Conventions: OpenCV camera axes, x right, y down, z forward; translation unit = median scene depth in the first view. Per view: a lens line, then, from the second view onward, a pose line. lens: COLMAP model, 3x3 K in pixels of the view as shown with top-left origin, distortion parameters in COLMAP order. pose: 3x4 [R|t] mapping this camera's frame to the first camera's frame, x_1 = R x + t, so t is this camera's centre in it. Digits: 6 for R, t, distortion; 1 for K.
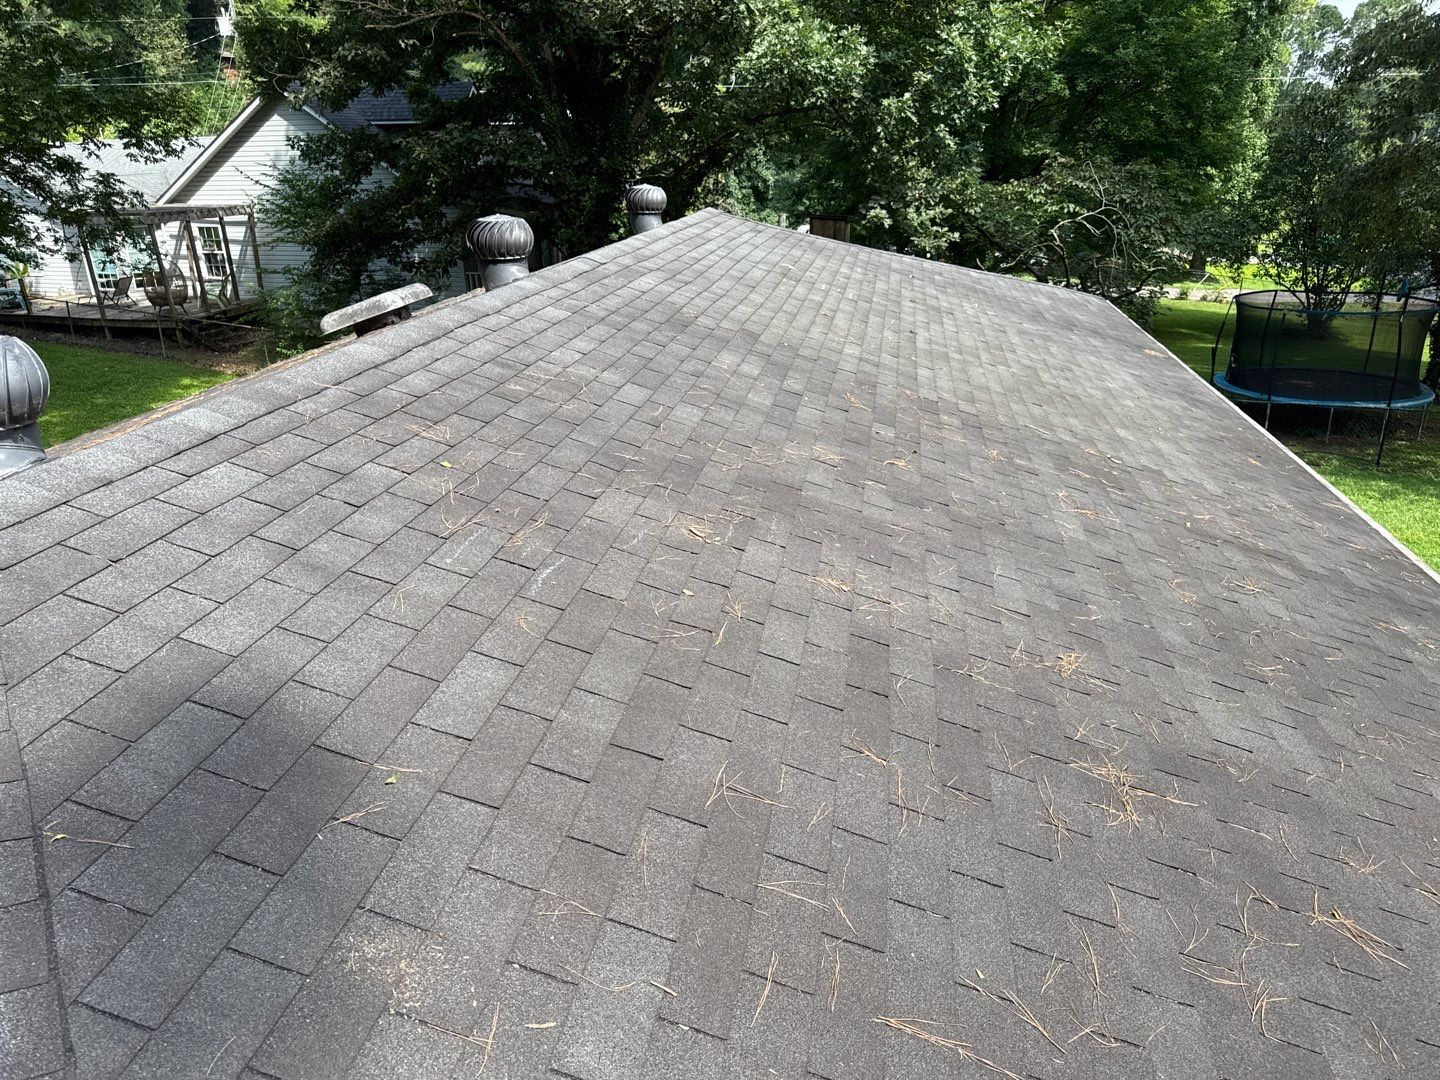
lens RADIAL K [[1084.5, 0, 655.7], [0, 1084.5, 538.8], [0, 0, 1]] dist [-0.003322, -0.002750]
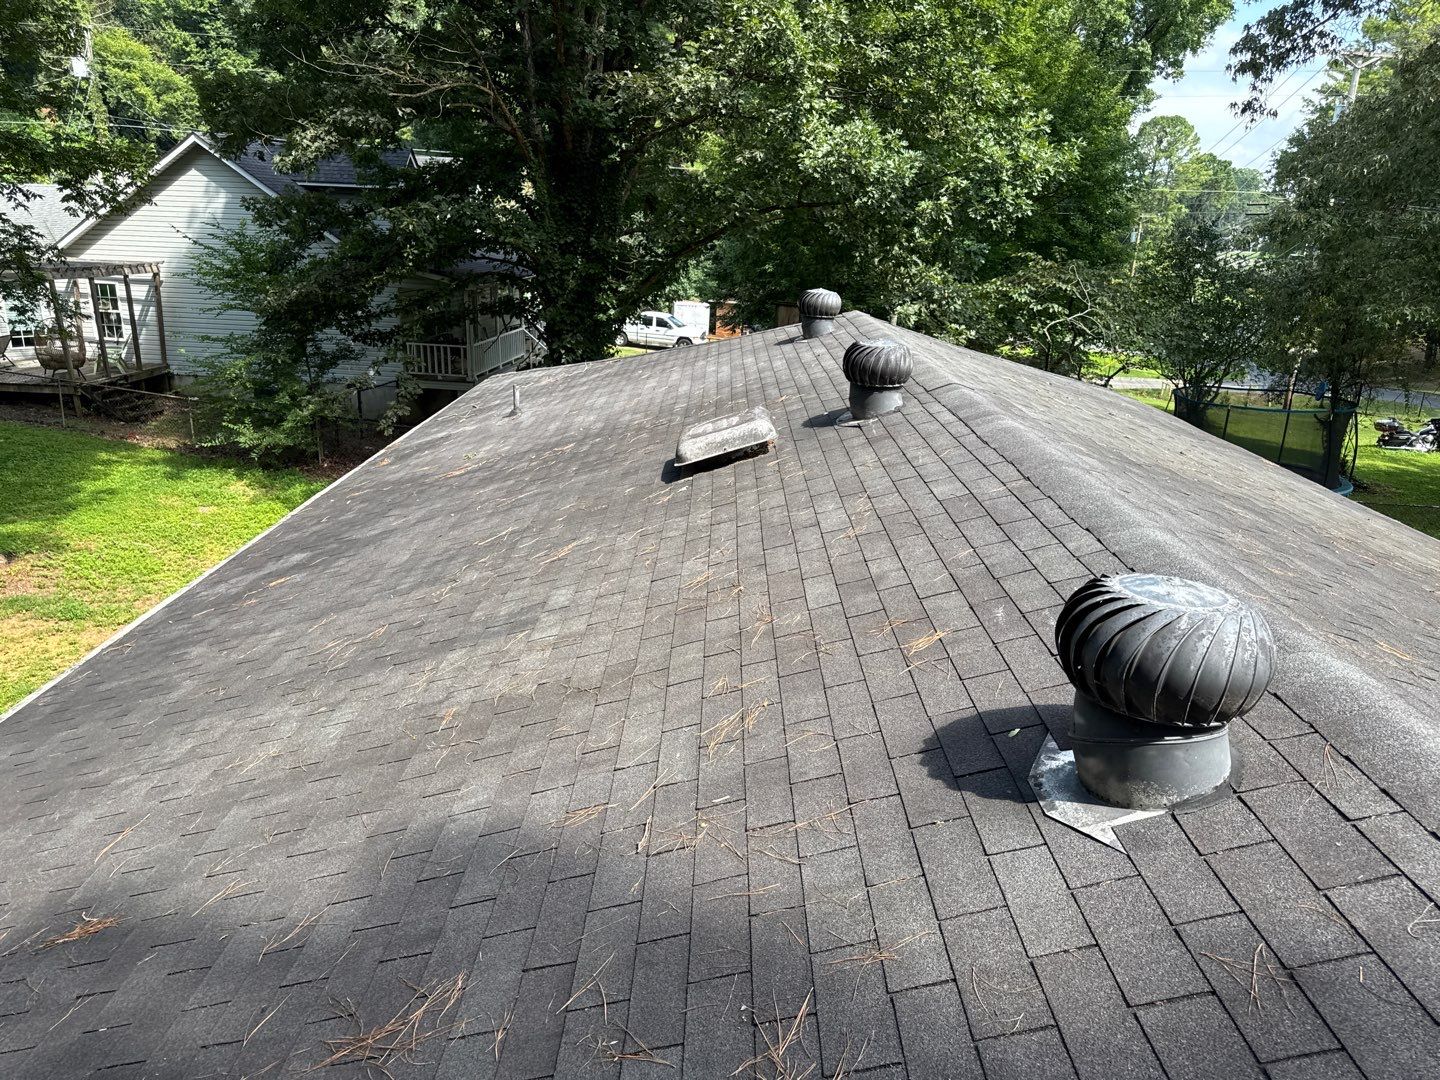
lens RADIAL K [[1100.9, 0, 670.6], [0, 1100.9, 520.3], [0, 0, 1]] dist [0.003700, -0.011613]
pose [[0.985161, 0.004876, 0.171564, -0.131766], [0.008286, 0.997079, -0.075921, -0.019954], [-0.171433, 0.076216, 0.982243, 0.031094]]
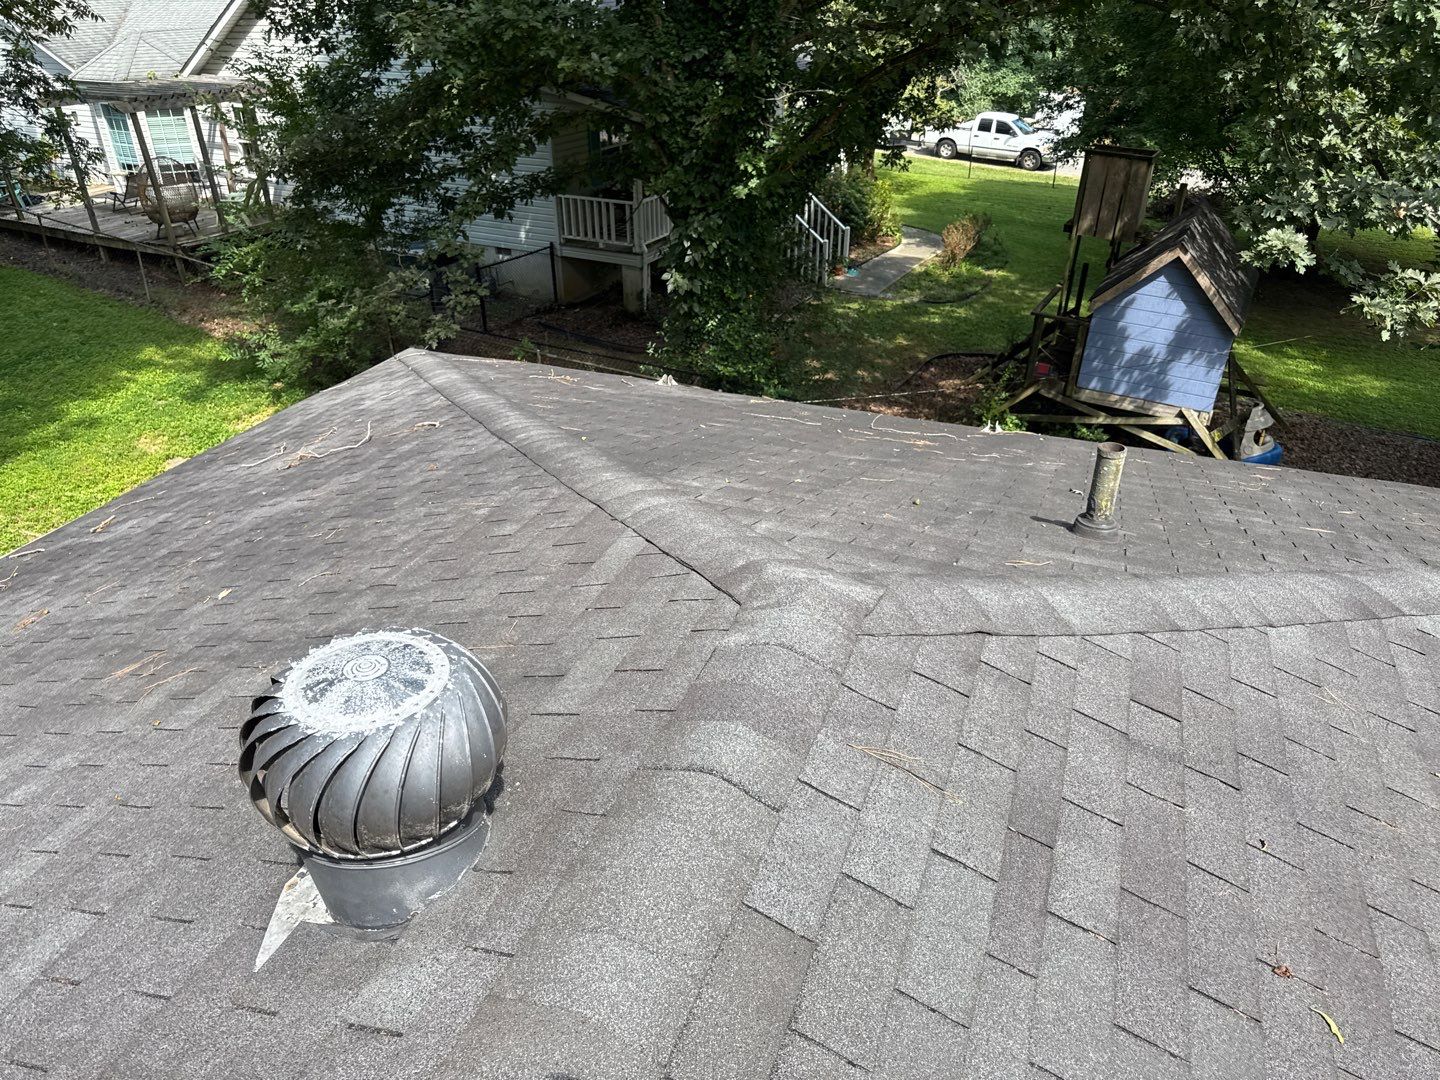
lens RADIAL K [[1084.5, 0, 655.7], [0, 1084.5, 538.8], [0, 0, 1]] dist [-0.003322, -0.002750]
pose [[0.983174, 0.092909, -0.157278, 0.023482], [-0.070510, 0.987287, 0.142449, -0.155847], [0.168514, -0.128962, 0.977227, 0.353562]]
